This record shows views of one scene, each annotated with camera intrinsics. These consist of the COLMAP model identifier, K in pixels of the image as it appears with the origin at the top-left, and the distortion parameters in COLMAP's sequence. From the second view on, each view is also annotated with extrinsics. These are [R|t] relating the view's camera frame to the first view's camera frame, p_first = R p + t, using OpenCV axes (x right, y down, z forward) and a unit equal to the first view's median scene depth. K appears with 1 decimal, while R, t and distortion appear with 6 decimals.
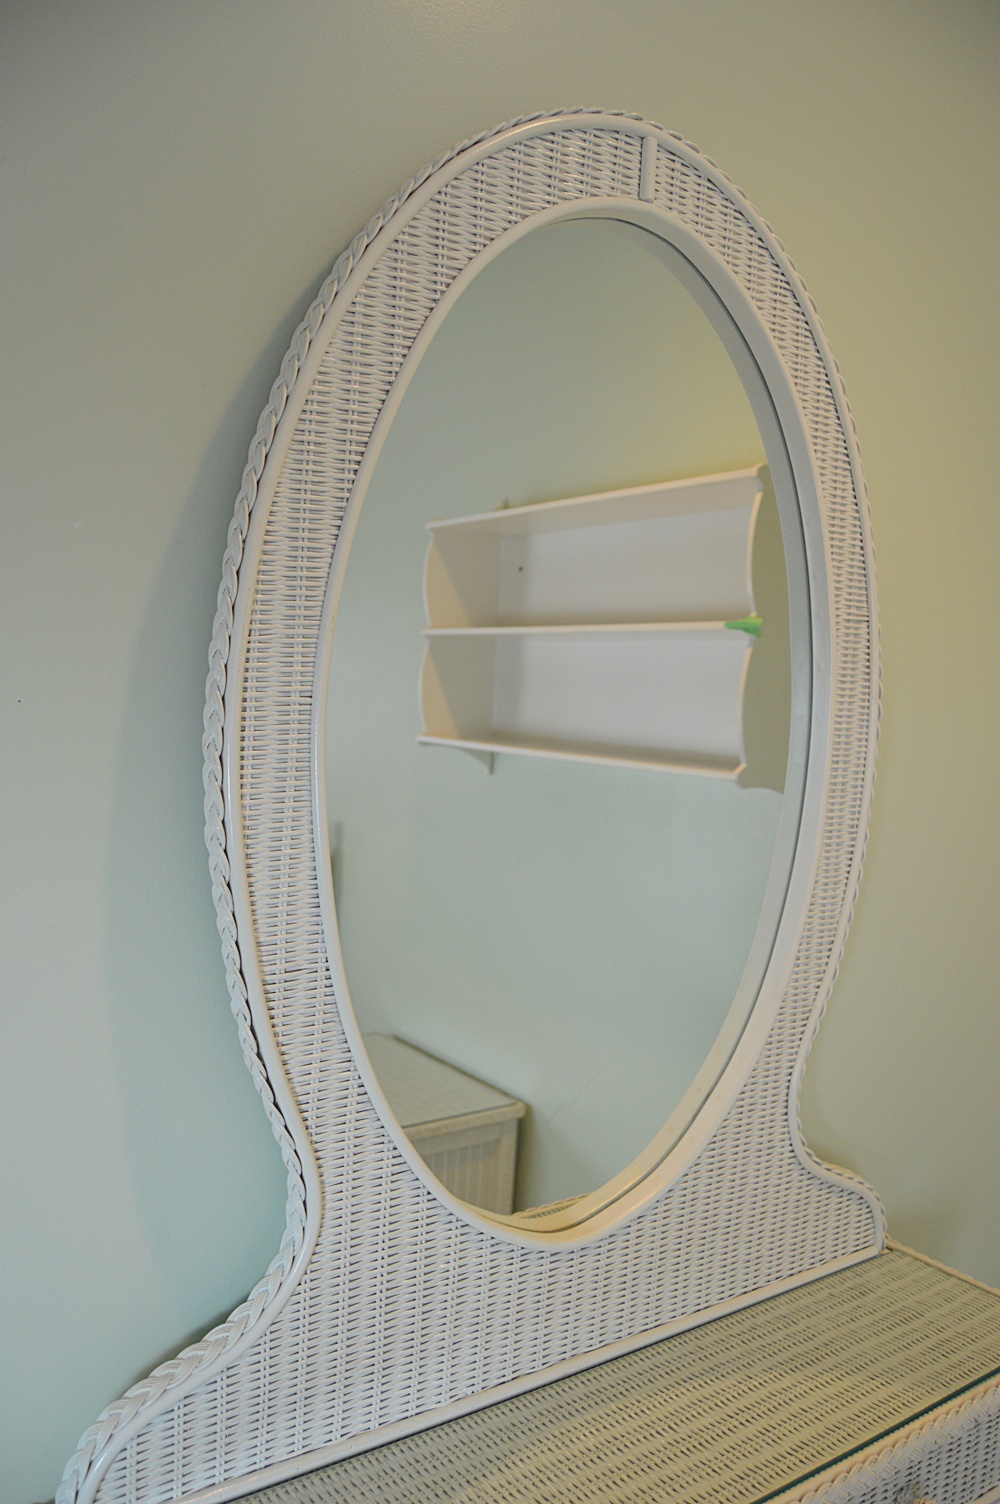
lens RADIAL K [[1200.5, 0, 515.4], [0, 1200.5, 756.0], [0, 0, 1]] dist [-0.096622, 0.033436]
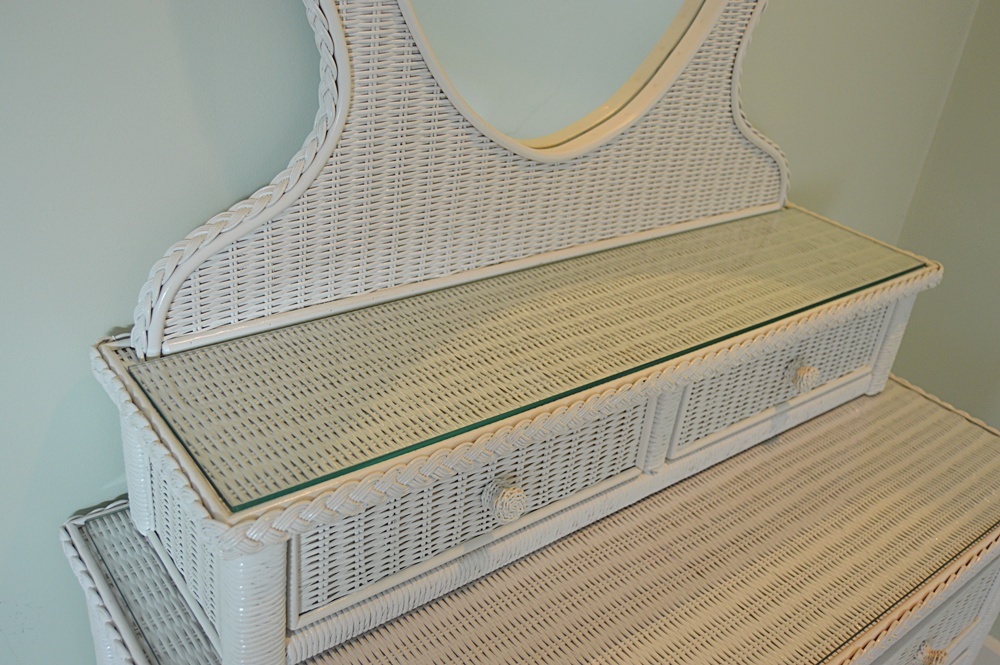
lens RADIAL K [[924.1, 0, 494.0], [0, 924.1, 334.8], [0, 0, 1]] dist [-0.087144, 0.000000]
pose [[0.997822, 0.030547, 0.058471, -0.067194], [-0.052520, 0.904183, 0.423904, 0.202934], [-0.039920, -0.426052, 0.903818, 0.095571]]
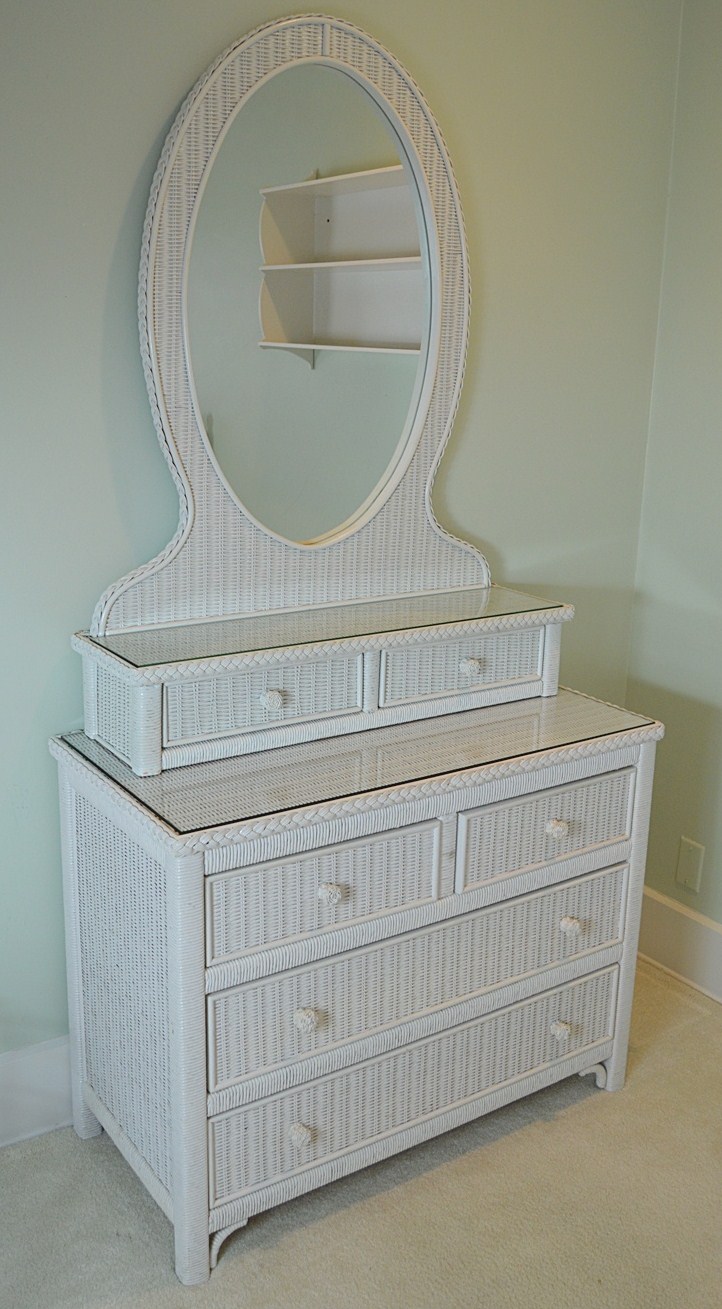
lens RADIAL K [[1252.7, 0, 392.0], [0, 1252.7, 613.1], [0, 0, 1]] dist [-0.068721, 0.000000]
pose [[0.999662, -0.020801, -0.015609, 0.257286], [0.023081, 0.986201, 0.163934, 0.169642], [0.011984, -0.164239, 0.986348, -1.444419]]
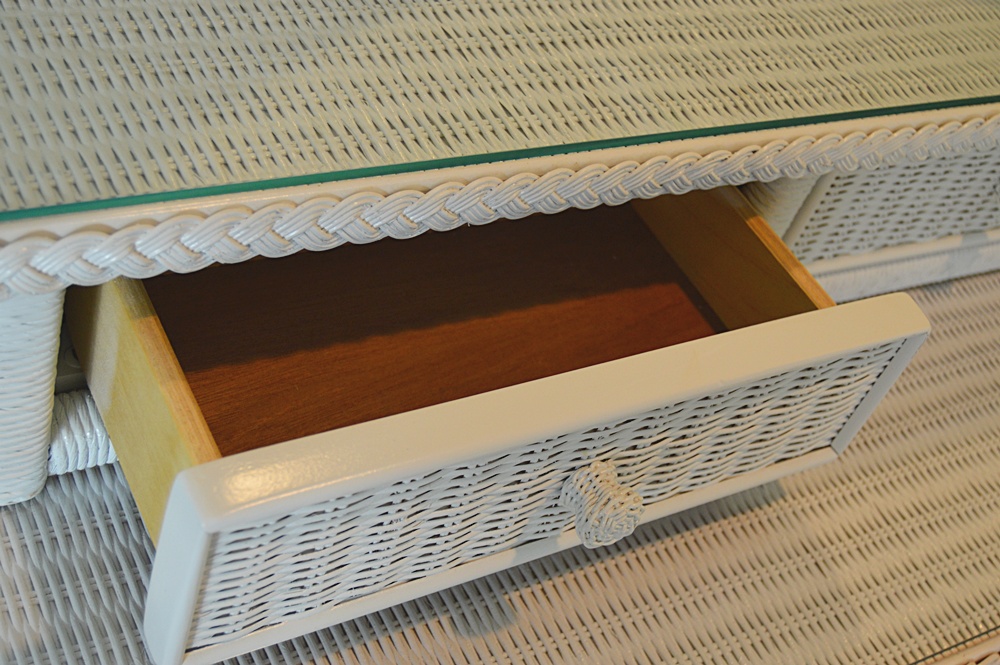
lens RADIAL K [[1308.9, 0, 498.5], [0, 1308.9, 331.0], [0, 0, 1]] dist [-0.056111, 0.000000]
pose [[0.964874, 0.256144, 0.058380, -0.021675], [-0.230638, 0.719487, 0.655091, 0.245400], [0.125794, -0.645545, 0.753291, 0.251879]]
